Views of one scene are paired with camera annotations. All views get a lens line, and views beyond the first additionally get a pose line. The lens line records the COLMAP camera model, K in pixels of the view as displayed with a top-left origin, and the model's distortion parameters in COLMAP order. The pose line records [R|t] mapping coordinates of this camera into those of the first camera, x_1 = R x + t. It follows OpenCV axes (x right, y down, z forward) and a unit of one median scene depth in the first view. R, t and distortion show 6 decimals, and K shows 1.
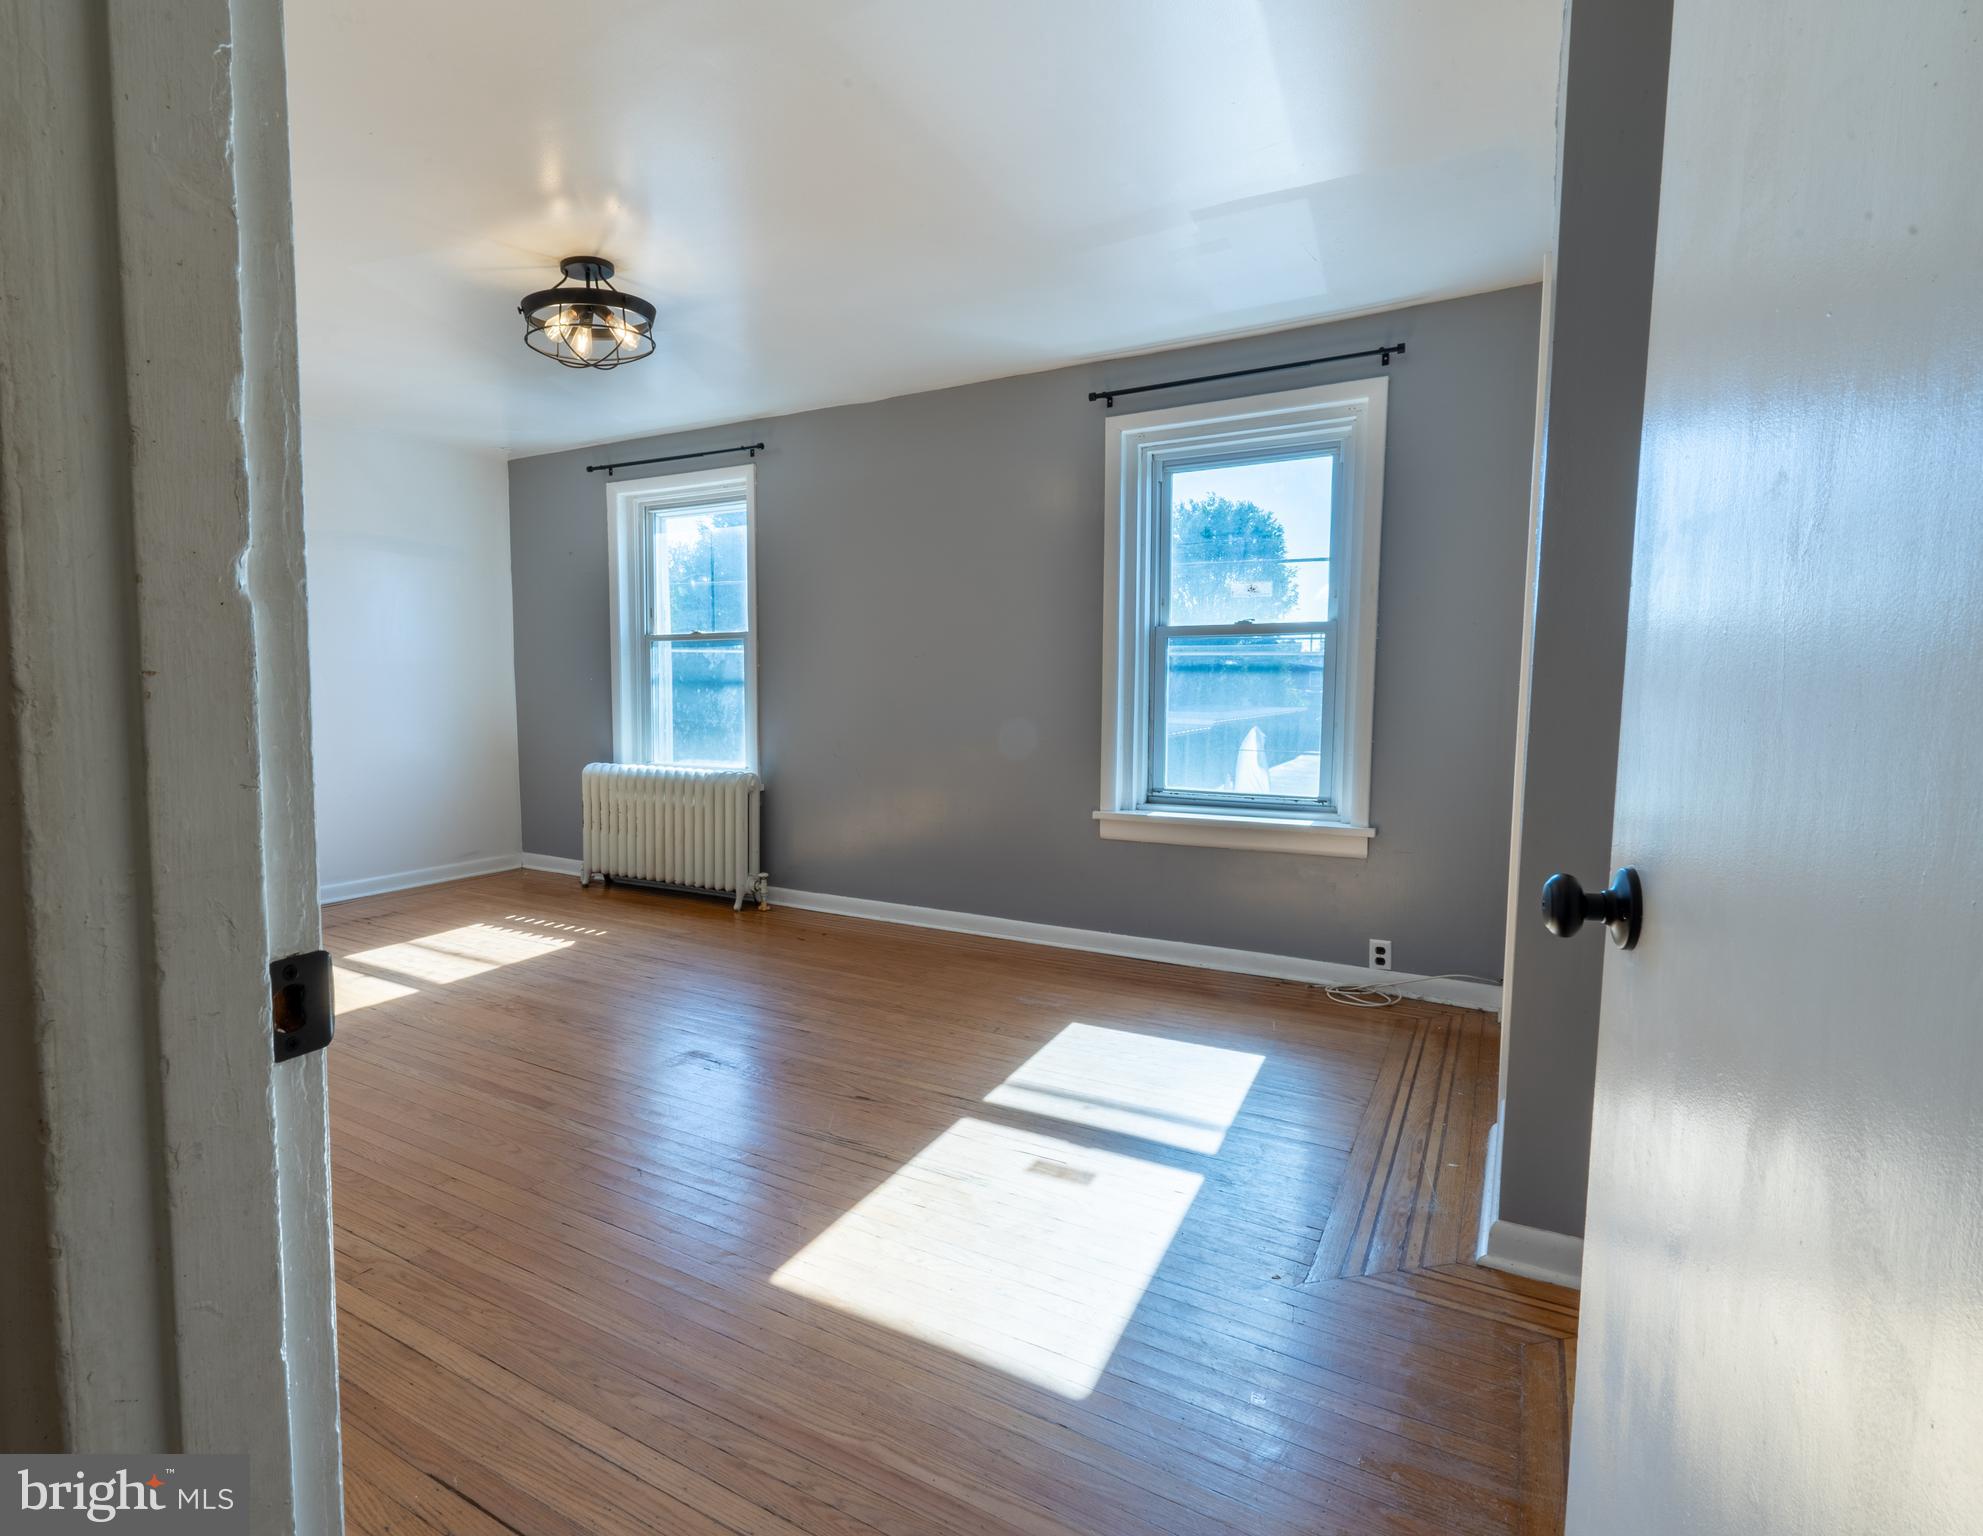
lens RADIAL K [[1083.4, 0, 990.0], [0, 1083.4, 791.5], [0, 0, 1]] dist [-0.022784, -0.000031]
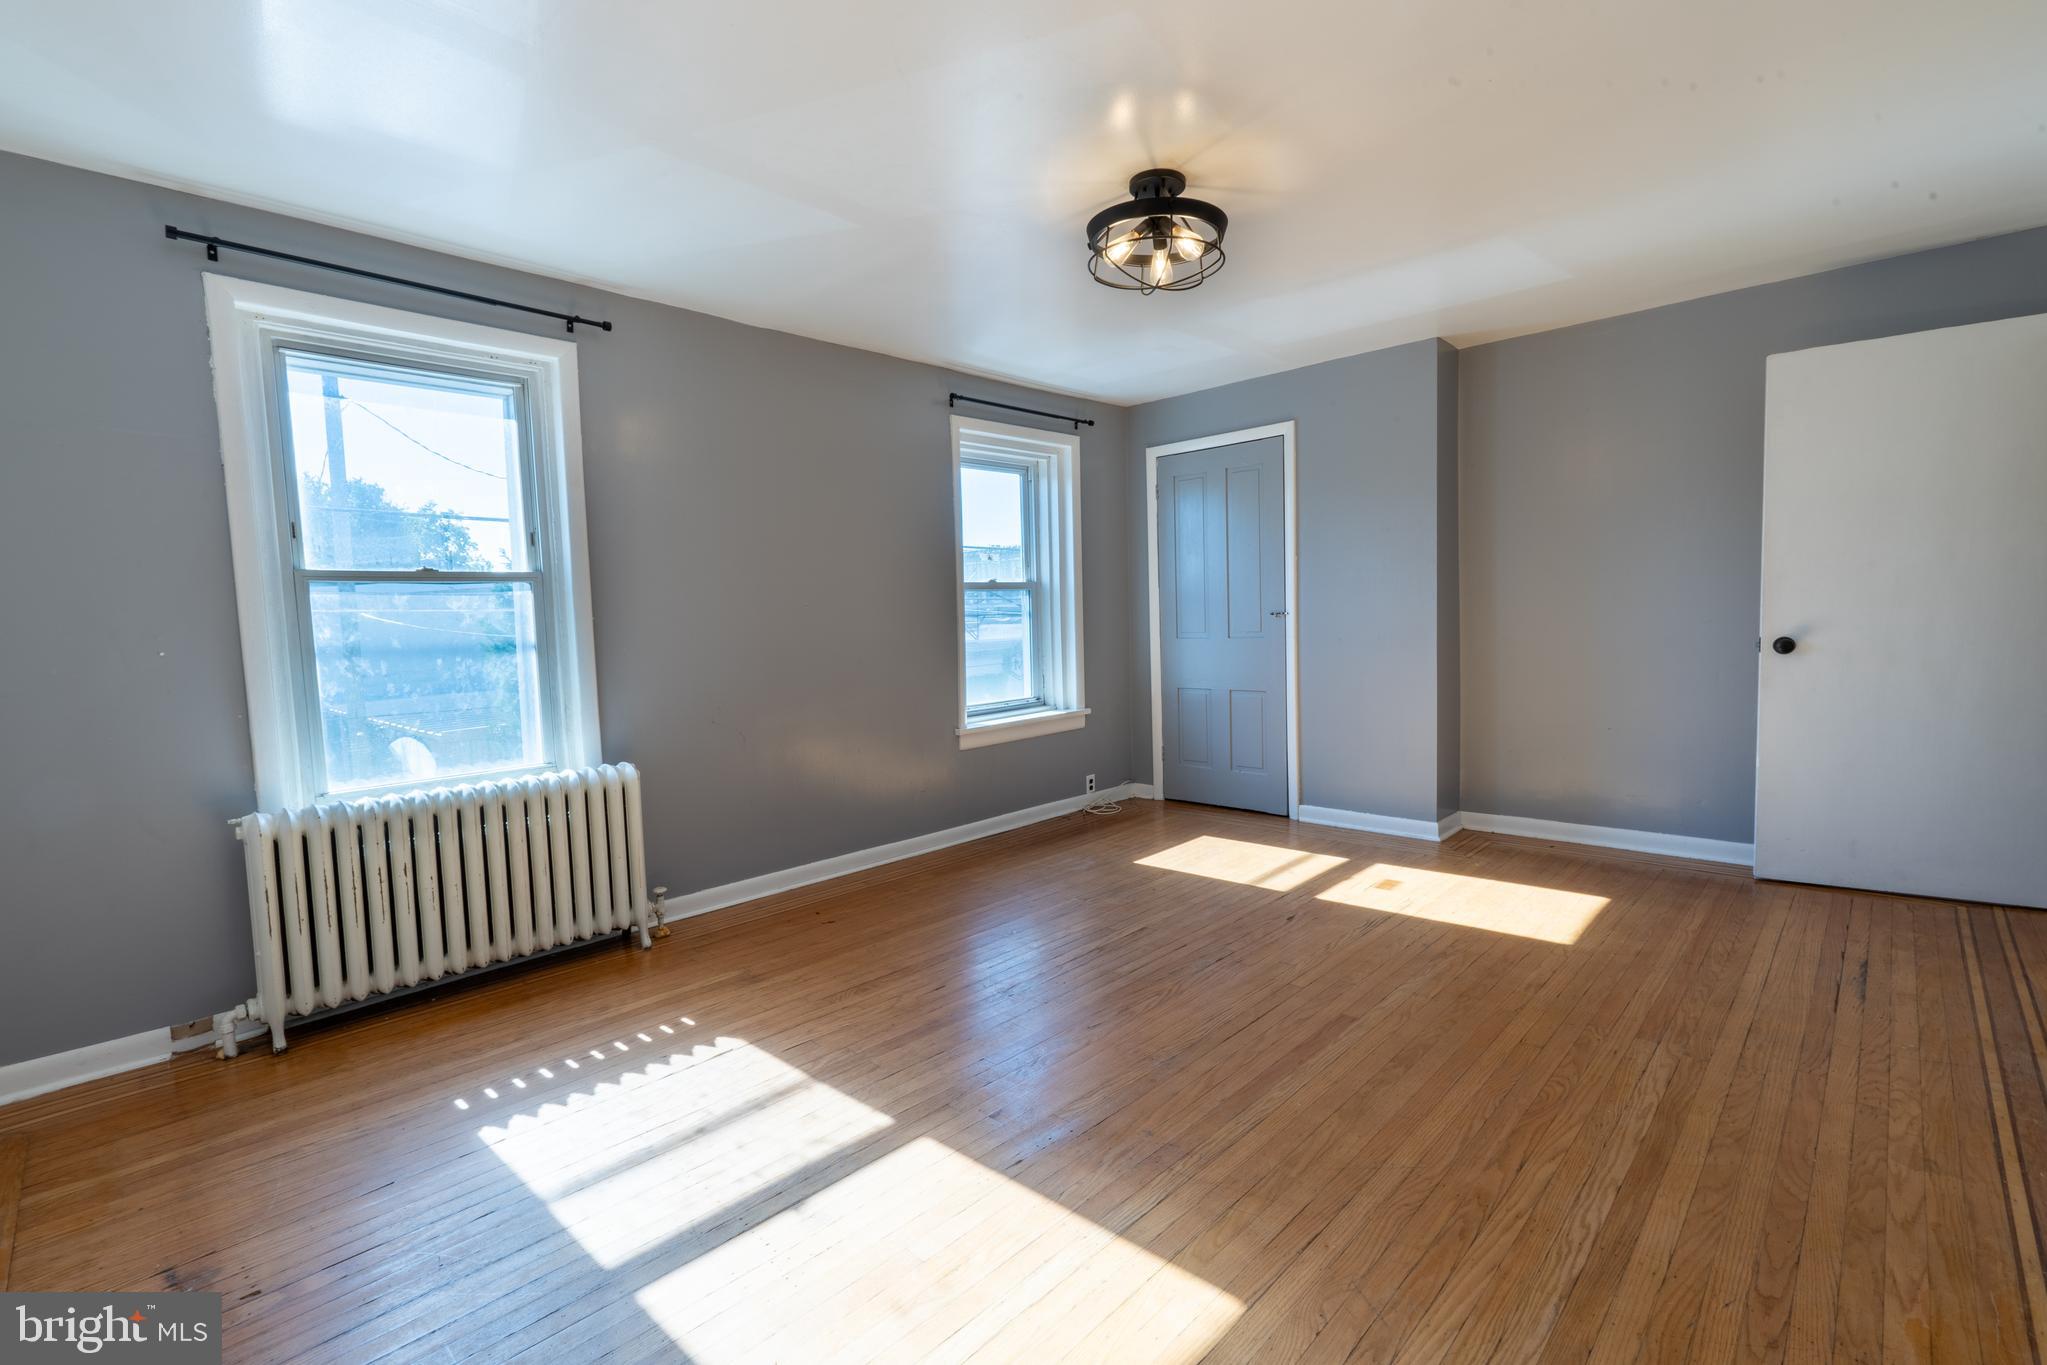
lens RADIAL K [[903.8, 0, 1028.4], [0, 903.8, 682.8], [0, 0, 1]] dist [-0.000409, -0.000216]
pose [[0.223078, -0.095359, 0.970125, -0.986785], [0.106836, 0.991600, 0.072903, -0.113932], [-0.968928, 0.087381, 0.231392, 0.753200]]
